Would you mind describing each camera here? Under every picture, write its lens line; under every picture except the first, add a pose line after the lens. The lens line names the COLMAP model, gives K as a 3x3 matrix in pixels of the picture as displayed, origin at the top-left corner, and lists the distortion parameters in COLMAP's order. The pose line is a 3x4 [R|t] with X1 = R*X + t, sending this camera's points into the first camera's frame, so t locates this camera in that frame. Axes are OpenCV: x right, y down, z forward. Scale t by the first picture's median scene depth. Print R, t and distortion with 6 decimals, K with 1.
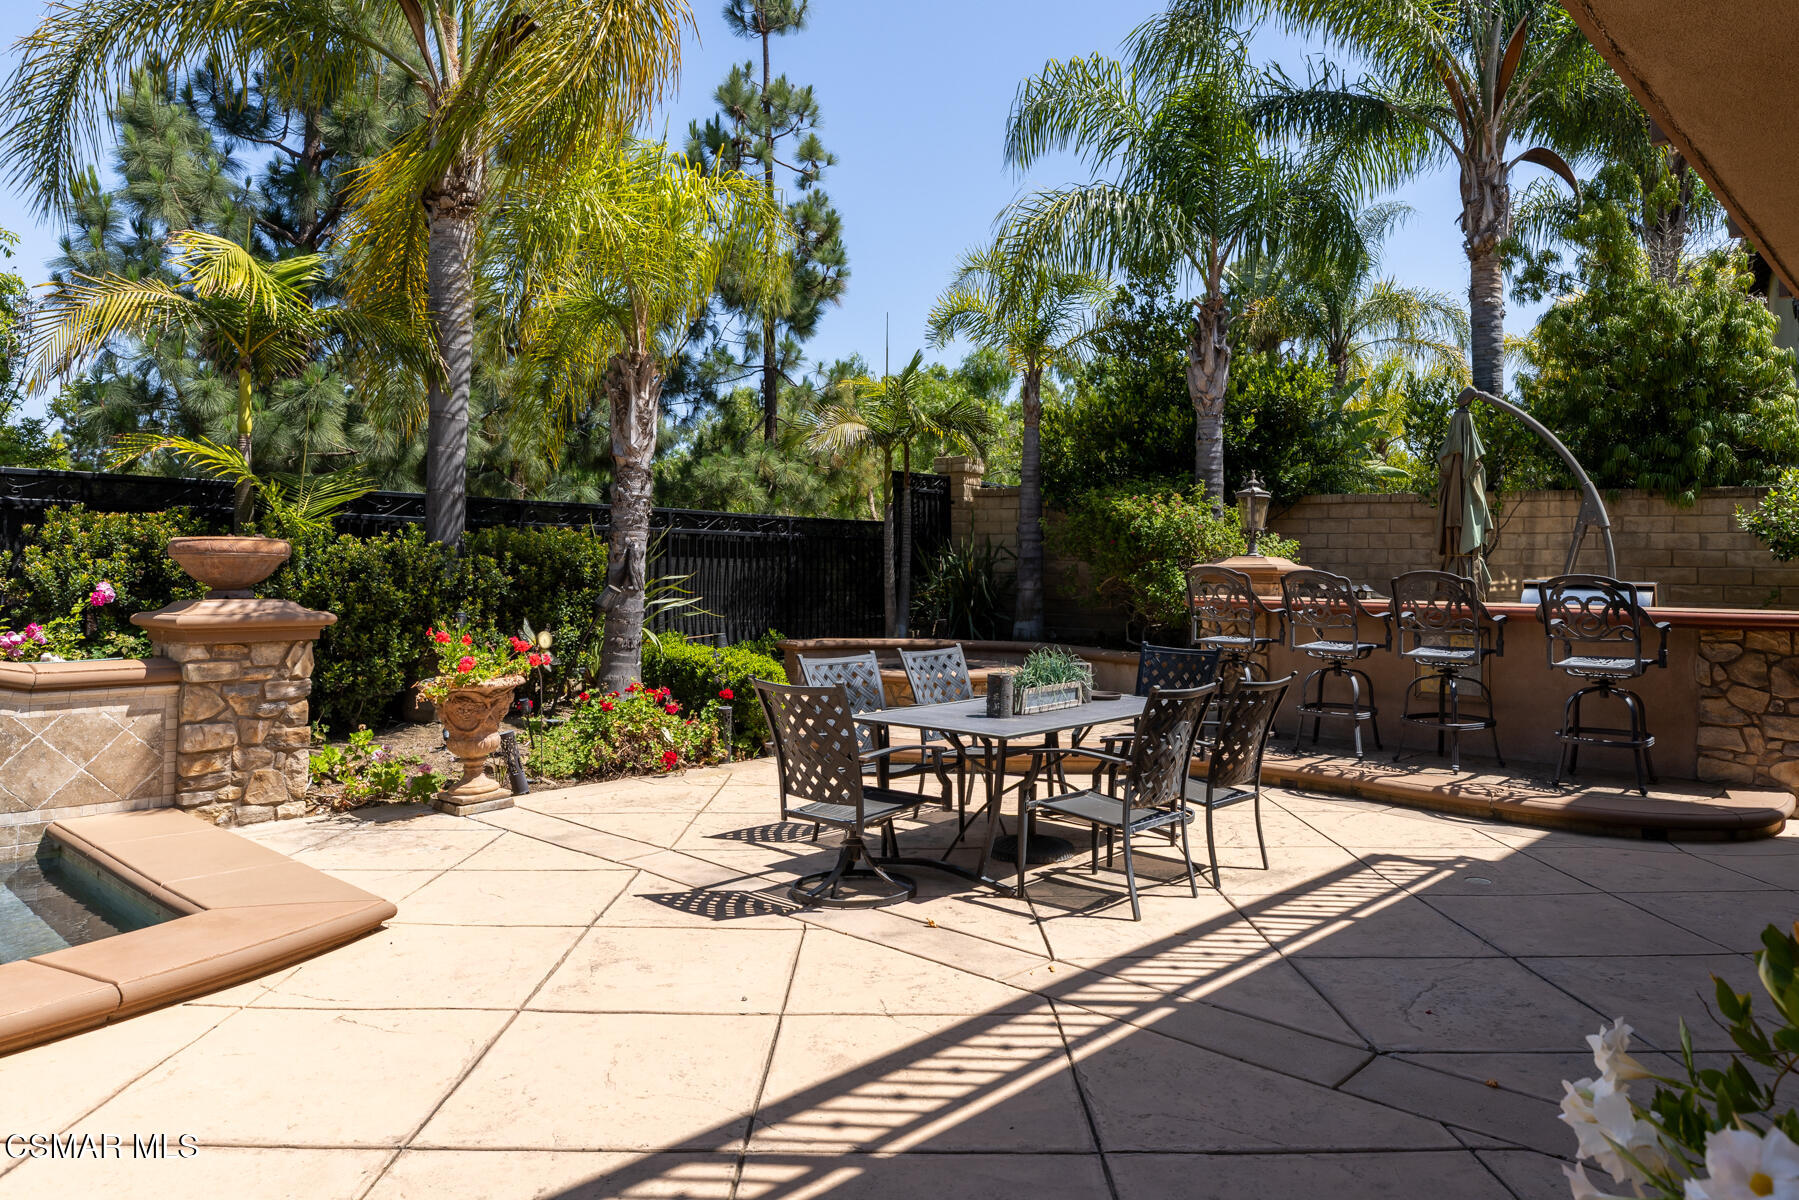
lens RADIAL K [[1207.2, 0, 899.5], [0, 1207.2, 600.0], [0, 0, 1]] dist [0.002241, 0.000877]
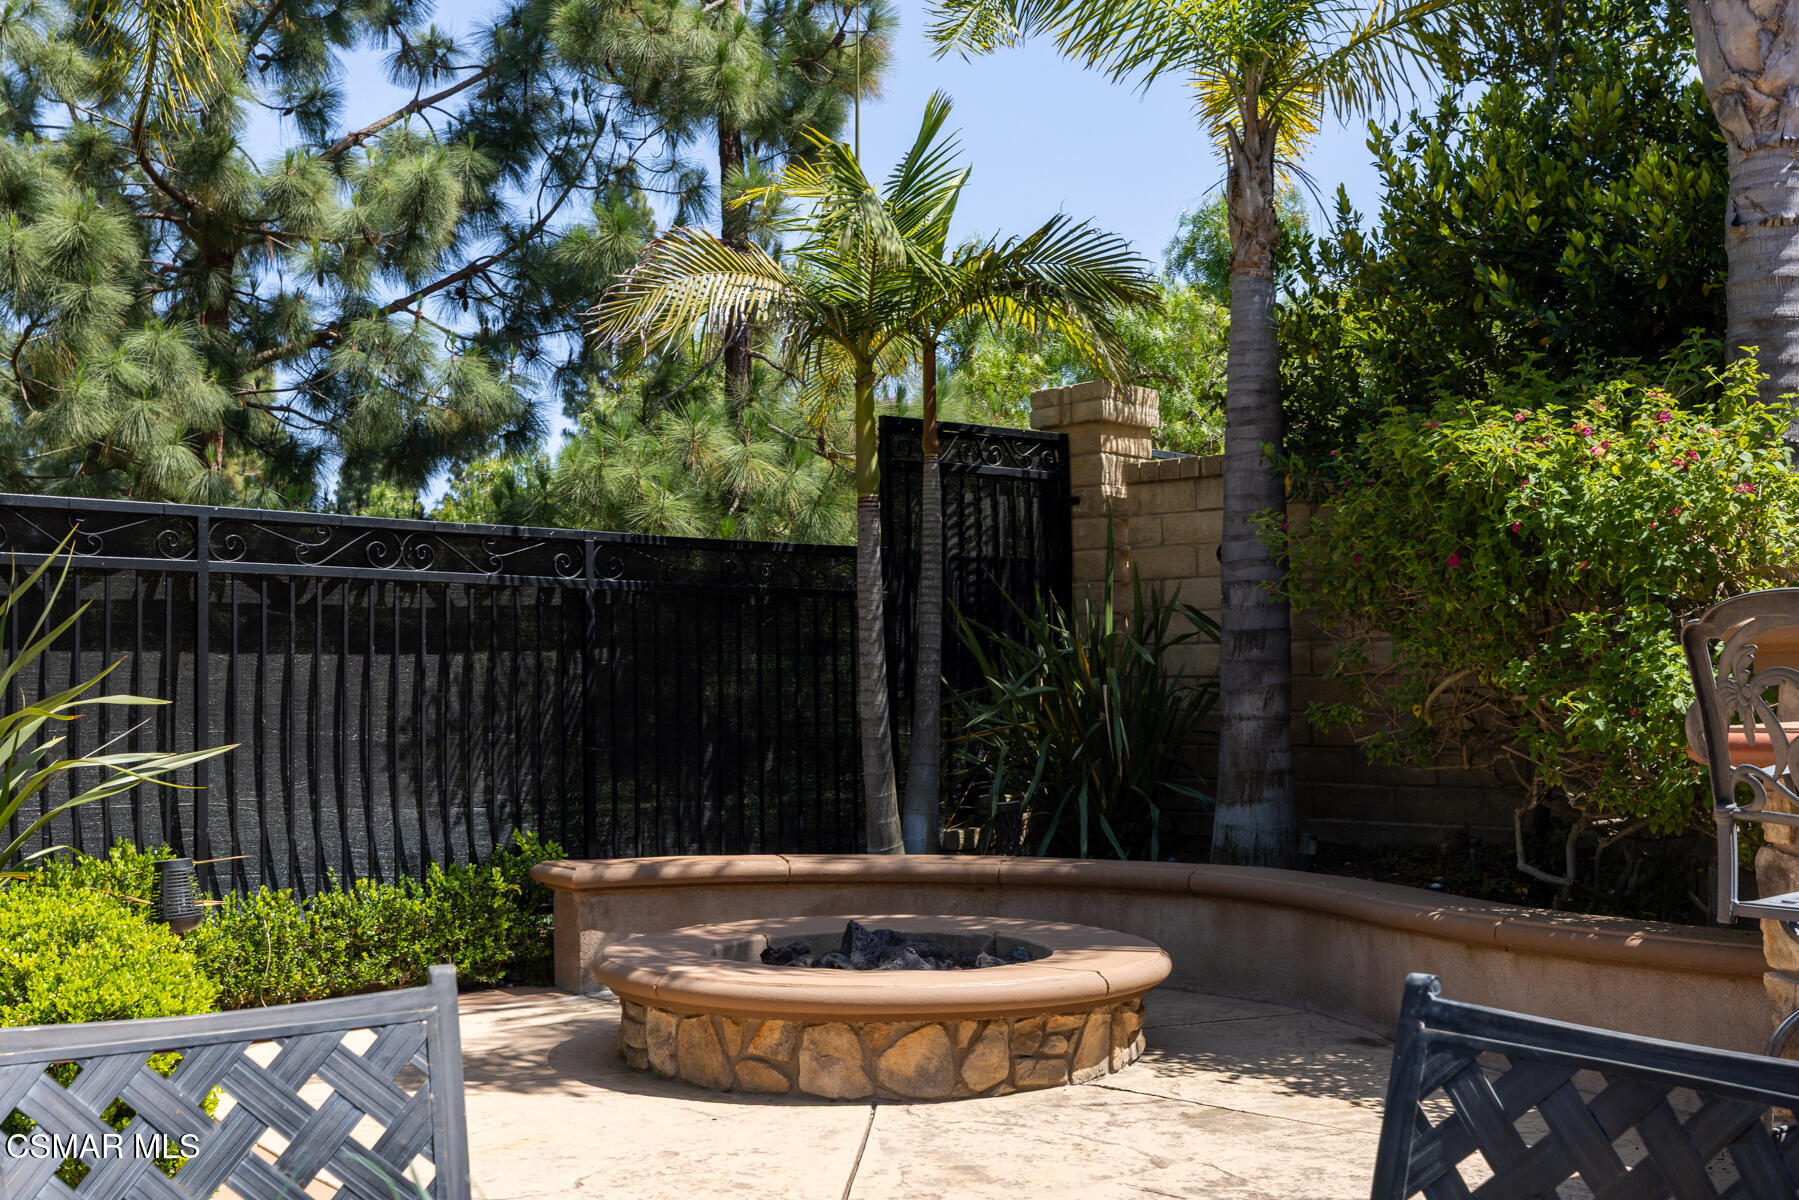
lens RADIAL K [[1802.5, 0, 901.1], [0, 1802.5, 676.5], [0, 0, 1]] dist [-0.010360, -0.008691]
pose [[0.979743, -0.016479, -0.199582, 0.128139], [0.008358, 0.999105, -0.041467, 0.000373], [0.200086, 0.038959, 0.979003, 0.508831]]
